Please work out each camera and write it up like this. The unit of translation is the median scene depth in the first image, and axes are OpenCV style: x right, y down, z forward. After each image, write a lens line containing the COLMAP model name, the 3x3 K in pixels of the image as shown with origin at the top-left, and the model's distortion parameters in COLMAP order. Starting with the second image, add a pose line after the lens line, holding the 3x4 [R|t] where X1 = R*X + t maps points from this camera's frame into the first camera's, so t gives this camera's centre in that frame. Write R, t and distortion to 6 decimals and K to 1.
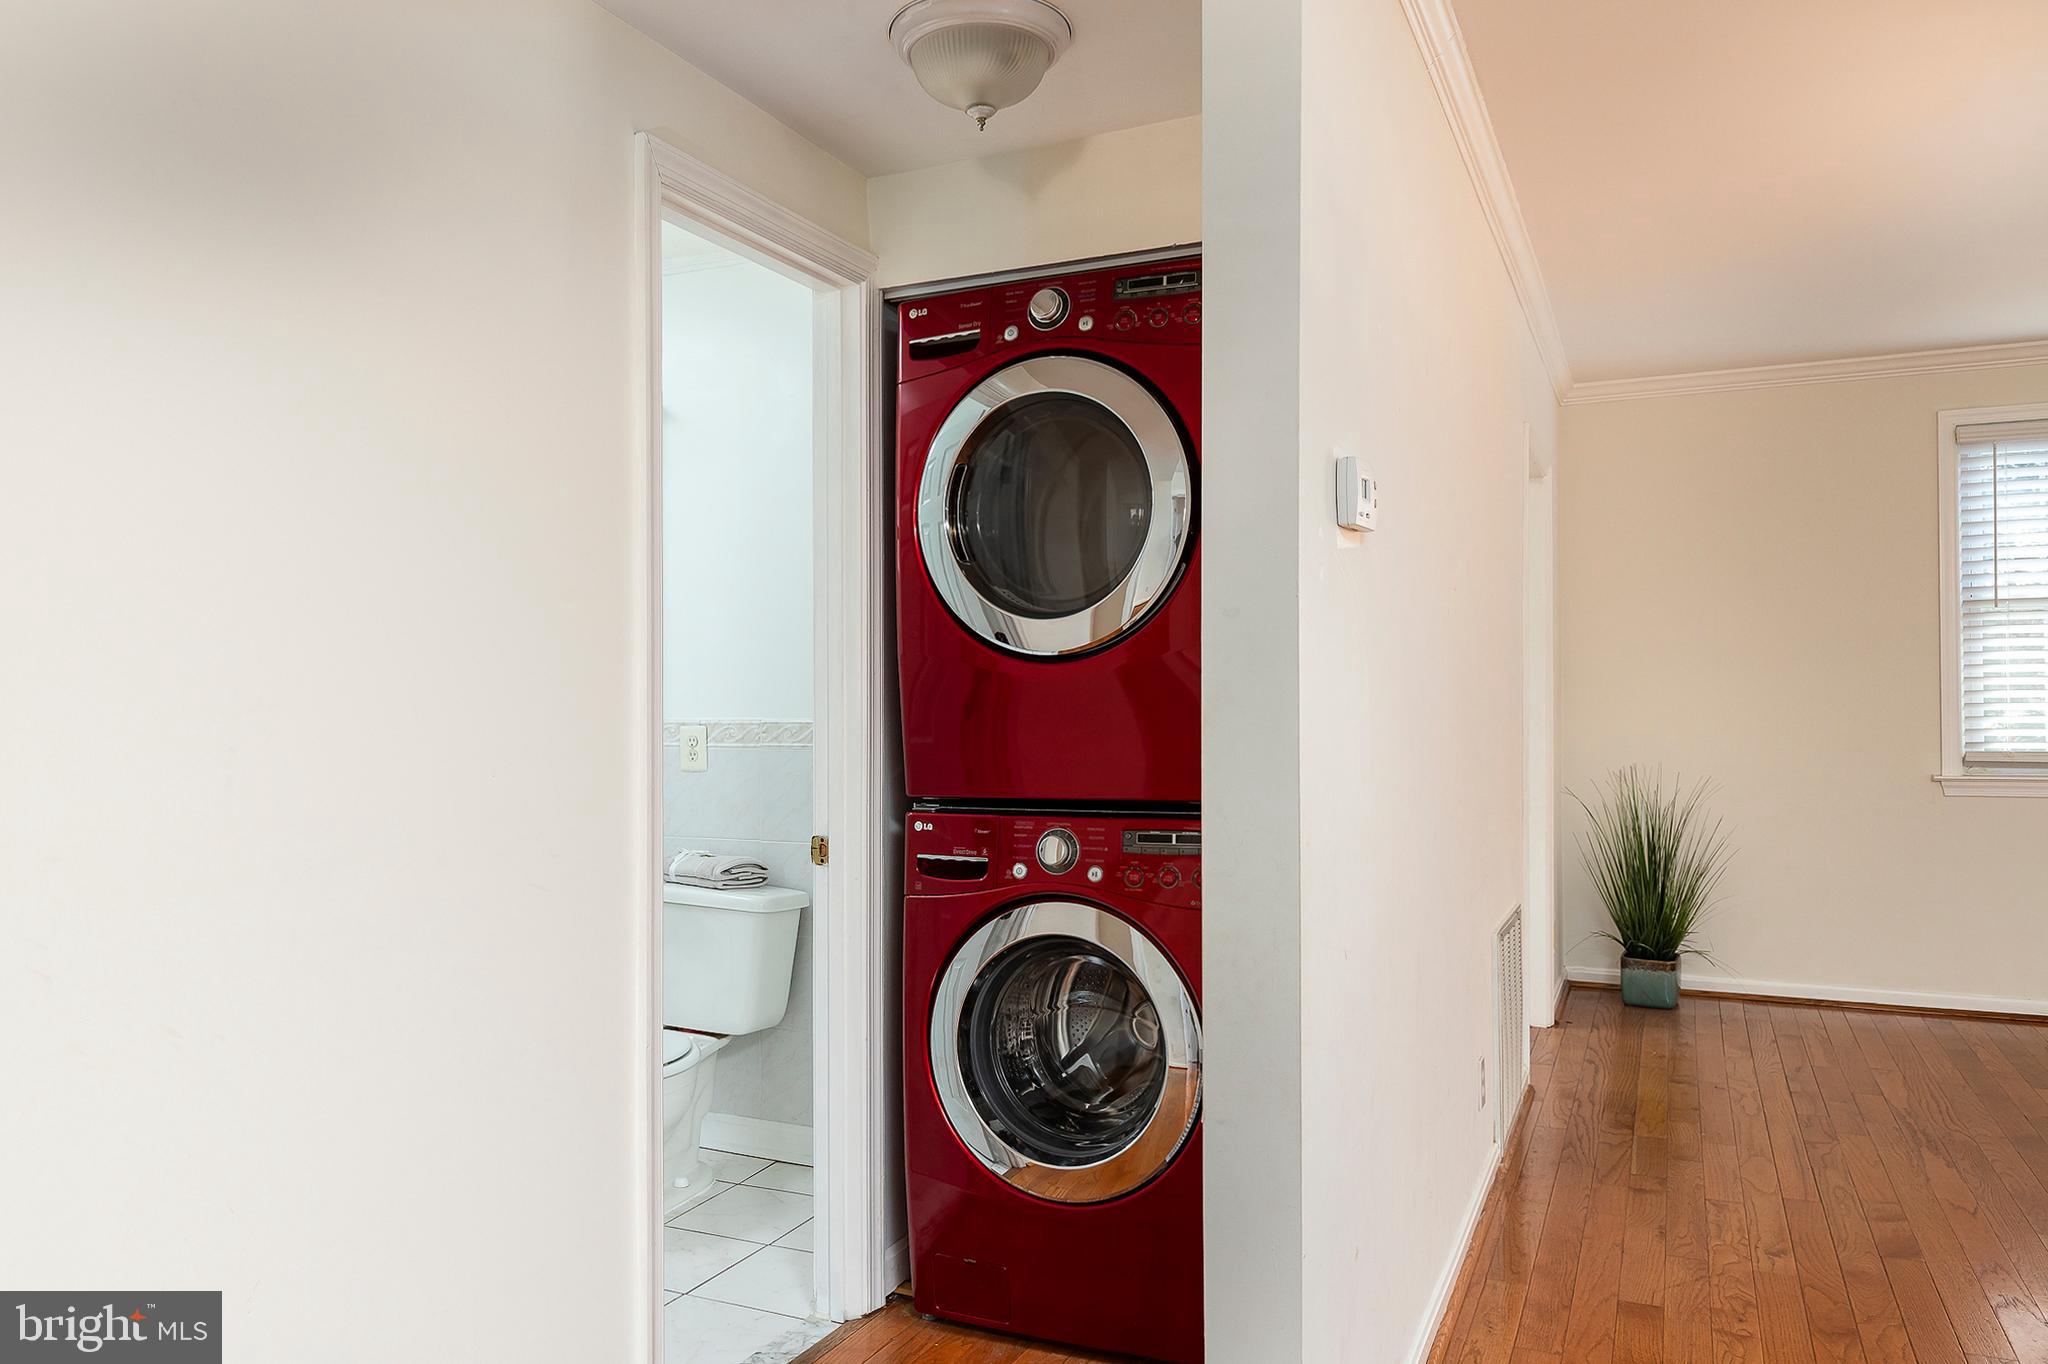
lens RADIAL K [[1439.2, 0, 1019.0], [0, 1439.2, 688.3], [0, 0, 1]] dist [0.000809, -0.001319]
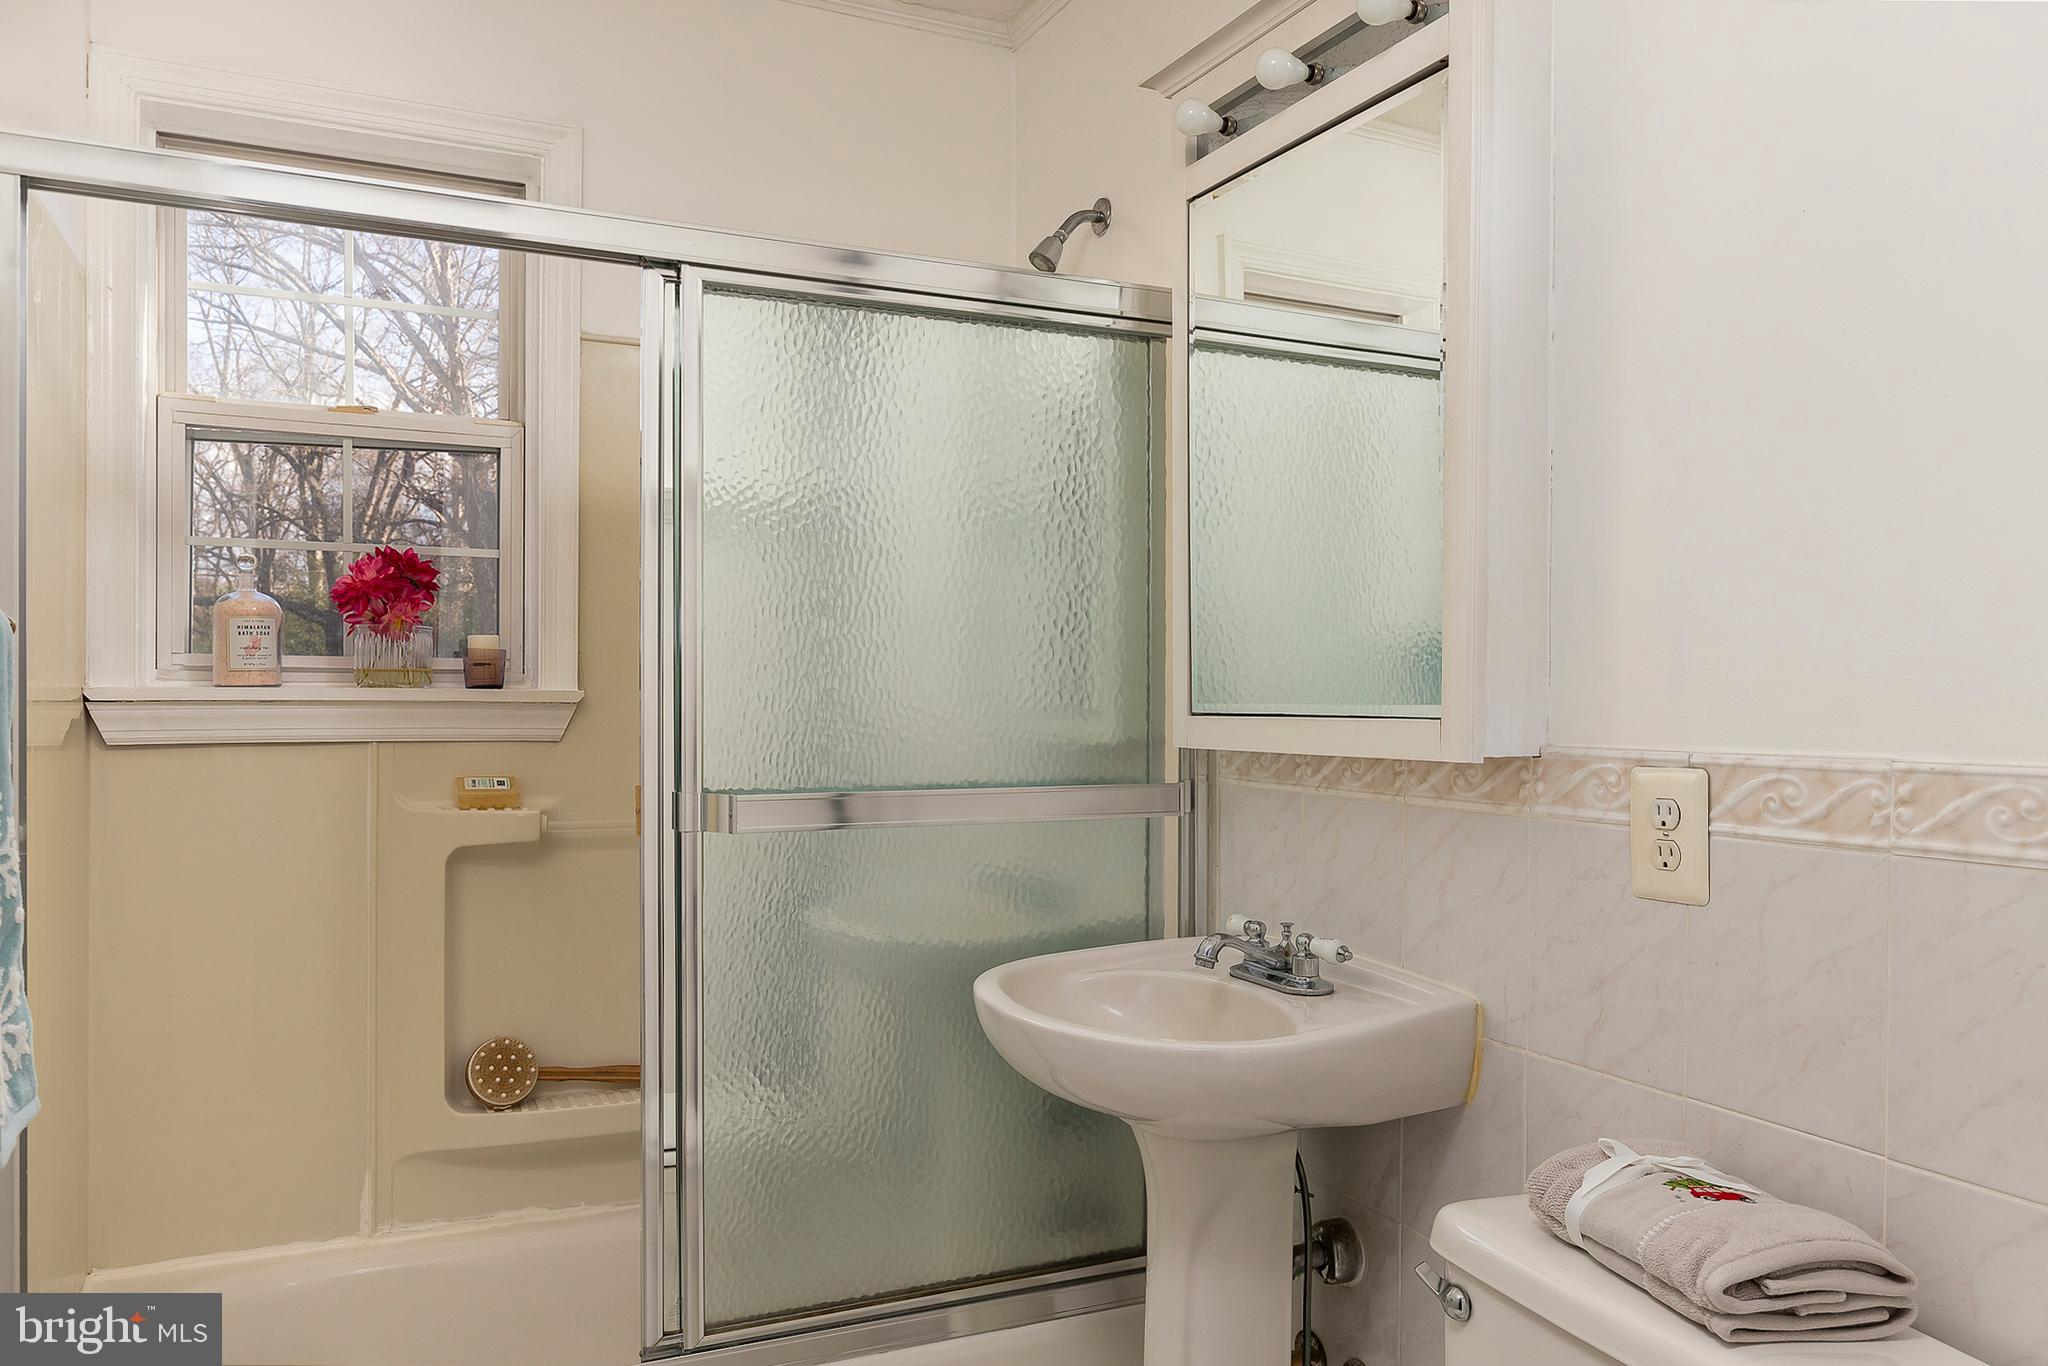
lens RADIAL K [[1489.4, 0, 1028.0], [0, 1489.4, 705.2], [0, 0, 1]] dist [-0.005504, 0.002492]
pose [[0.760293, 0.014940, -0.649408, -0.090492], [-0.008503, 0.999879, 0.013048, 0.006115], [0.649524, -0.004398, 0.760328, 0.508719]]
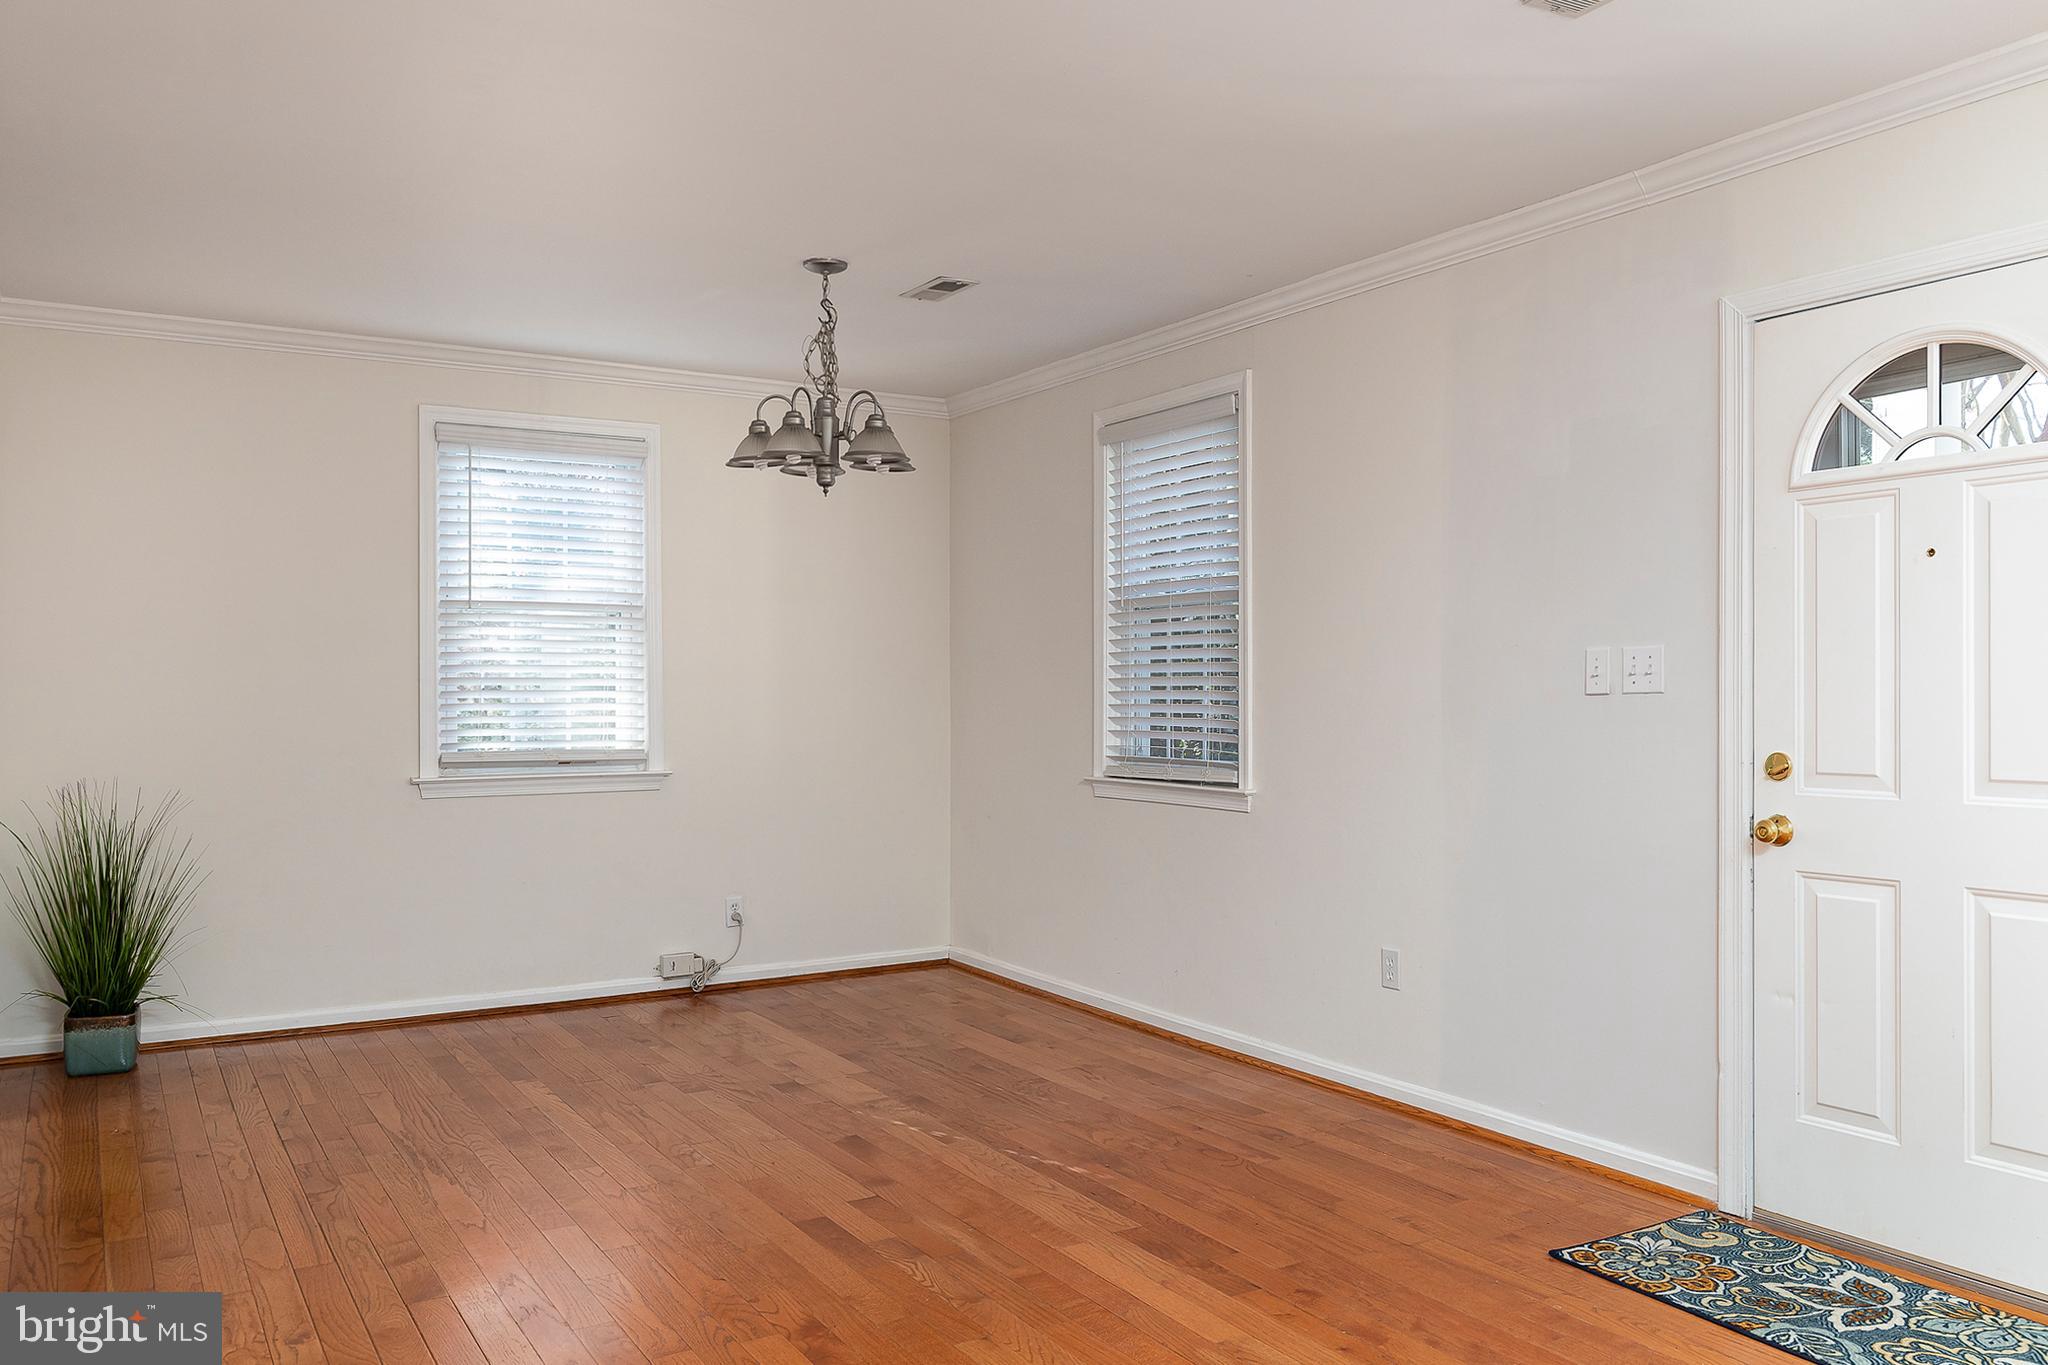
lens RADIAL K [[1552.5, 0, 1023.3], [0, 1552.5, 698.2], [0, 0, 1]] dist [0.002013, 0.002005]
pose [[0.561311, 0.002873, 0.827600, -0.002260], [-0.008223, 0.999964, 0.002105, 0.000720], [-0.827564, -0.007987, 0.561314, 0.073500]]
